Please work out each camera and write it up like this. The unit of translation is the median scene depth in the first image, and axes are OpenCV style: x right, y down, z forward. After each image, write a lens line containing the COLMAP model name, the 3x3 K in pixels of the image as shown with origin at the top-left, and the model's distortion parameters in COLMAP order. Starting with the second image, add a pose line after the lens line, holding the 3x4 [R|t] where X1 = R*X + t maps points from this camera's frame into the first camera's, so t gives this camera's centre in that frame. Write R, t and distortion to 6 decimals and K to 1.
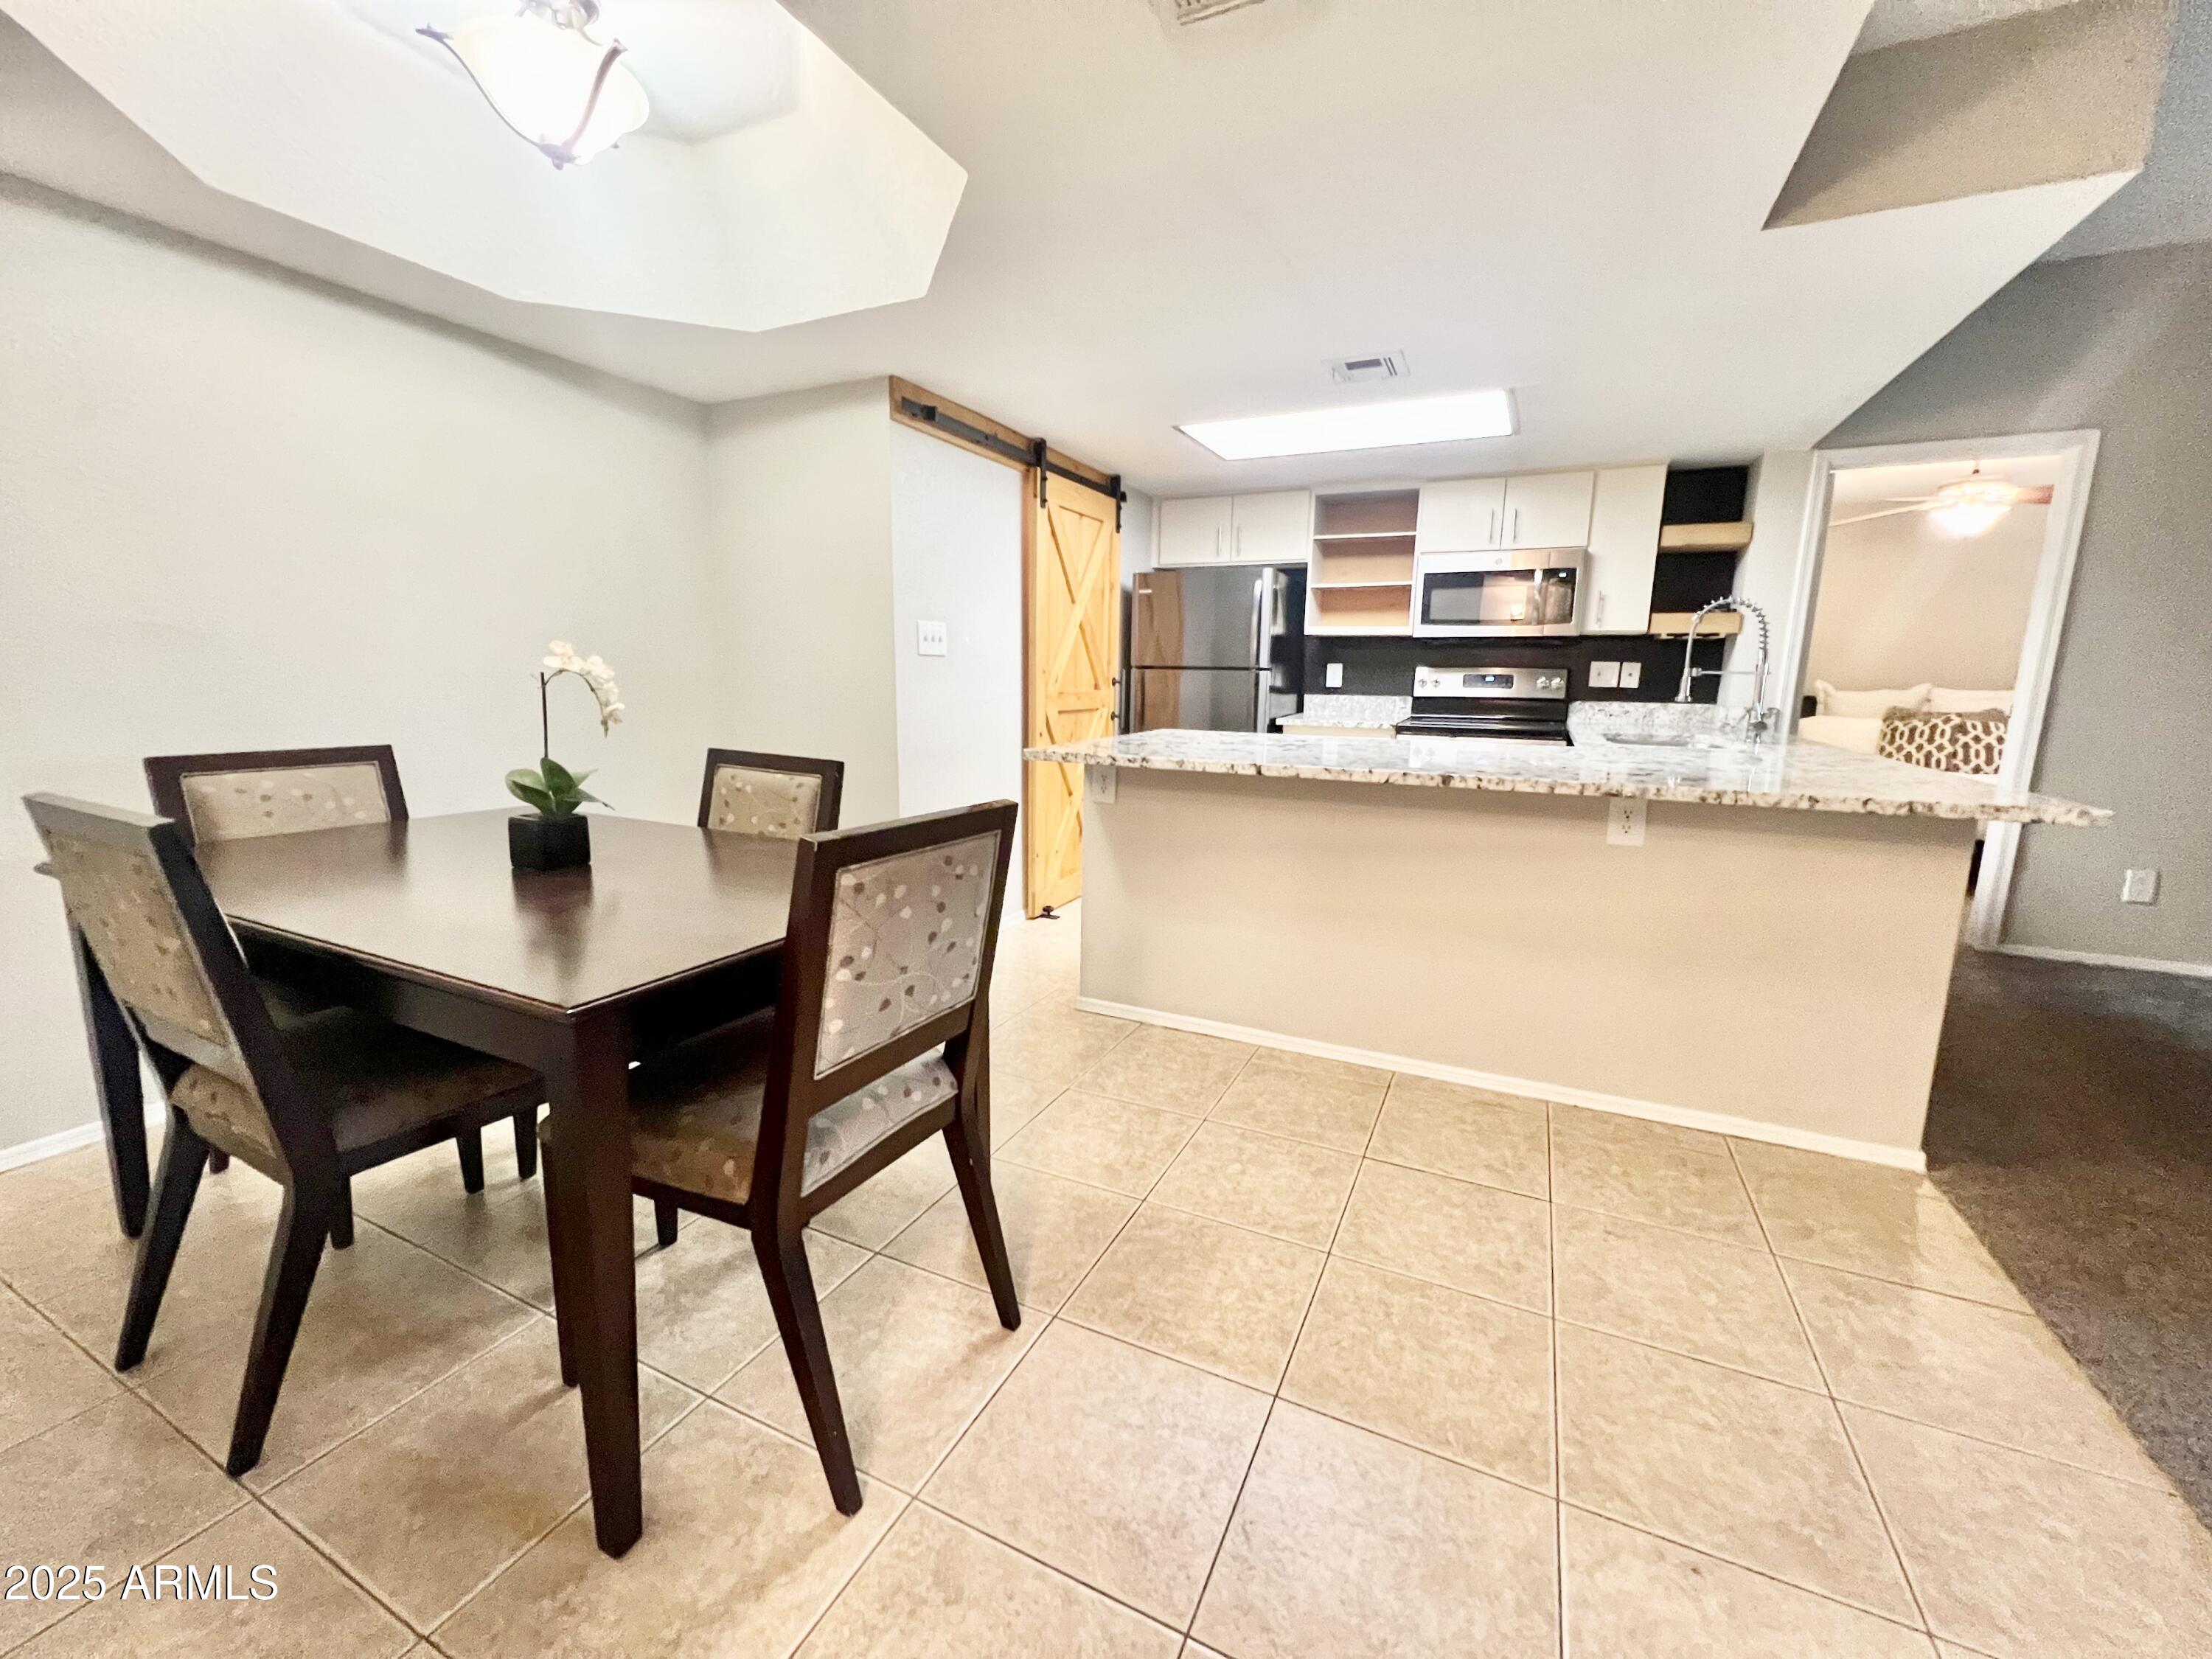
lens RADIAL K [[890.9, 0, 1095.9], [0, 890.9, 850.1], [0, 0, 1]] dist [-0.014127, -0.000041]
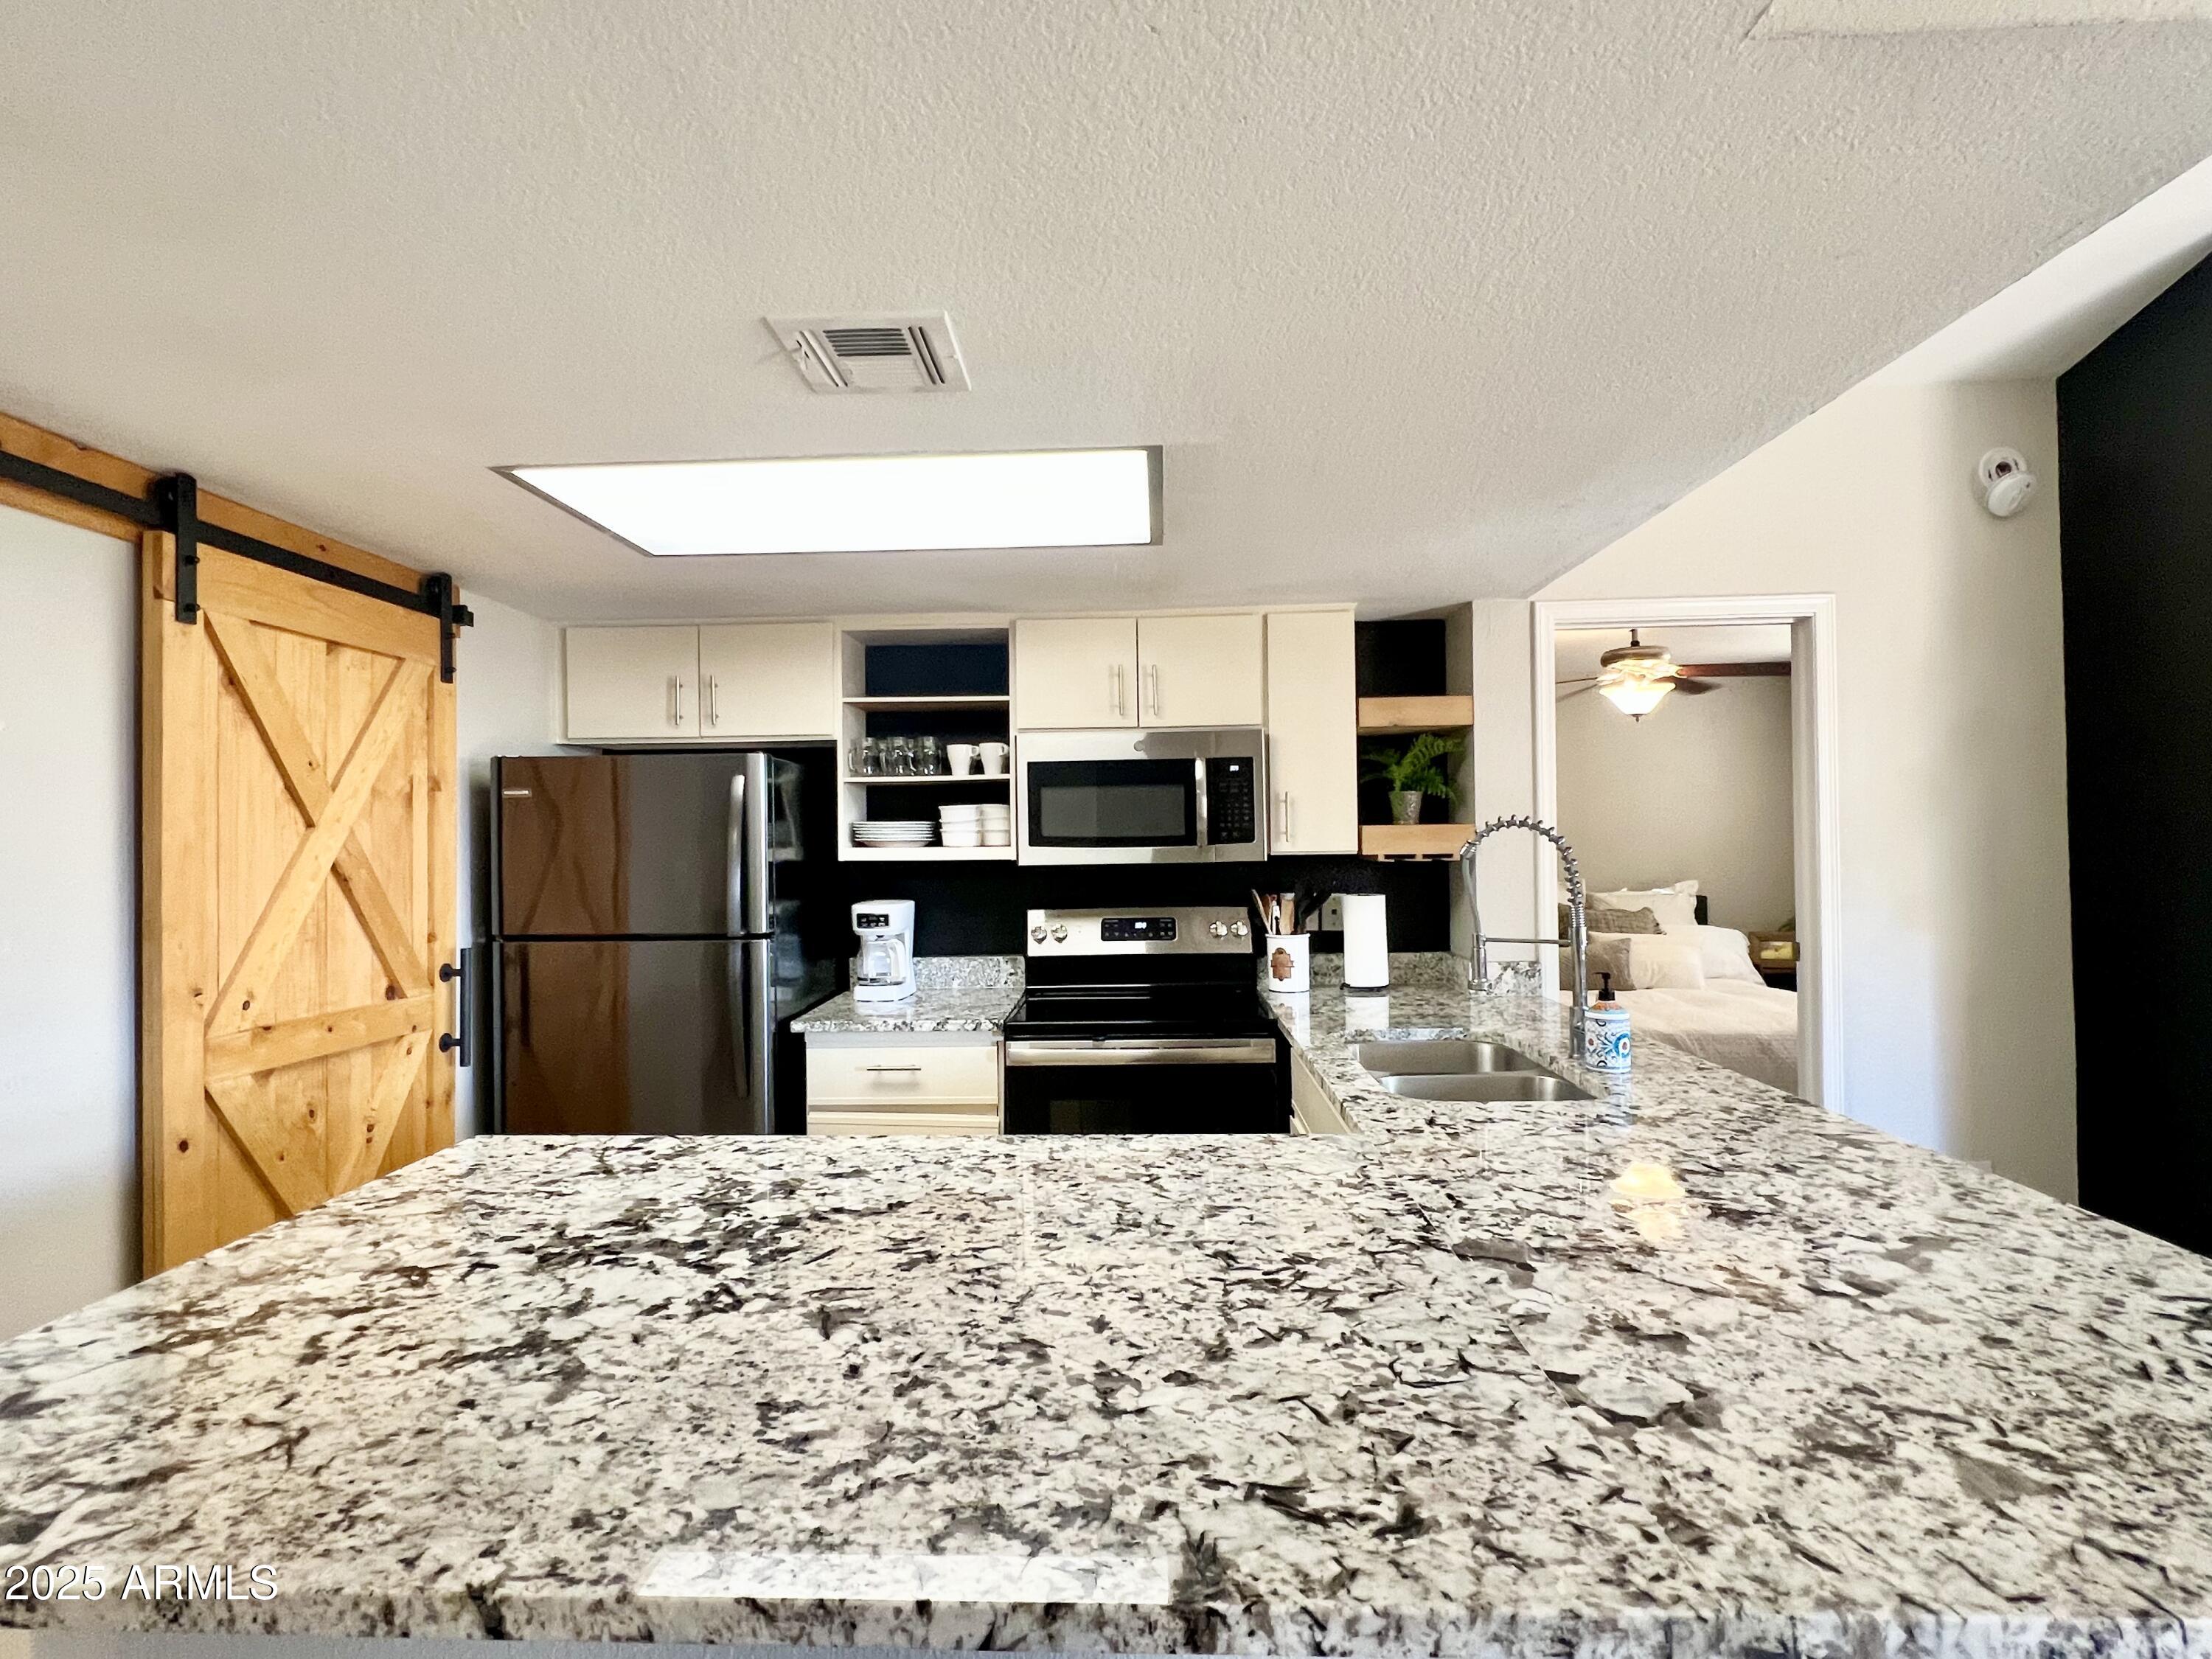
lens RADIAL K [[1091.6, 0, 1095.5], [0, 1091.6, 839.2], [0, 0, 1]] dist [-0.004941, -0.000146]
pose [[0.916620, -0.022857, 0.399105, 0.116571], [0.103066, 0.978125, -0.180692, -0.123244], [-0.386244, 0.206760, 0.898925, 0.328400]]
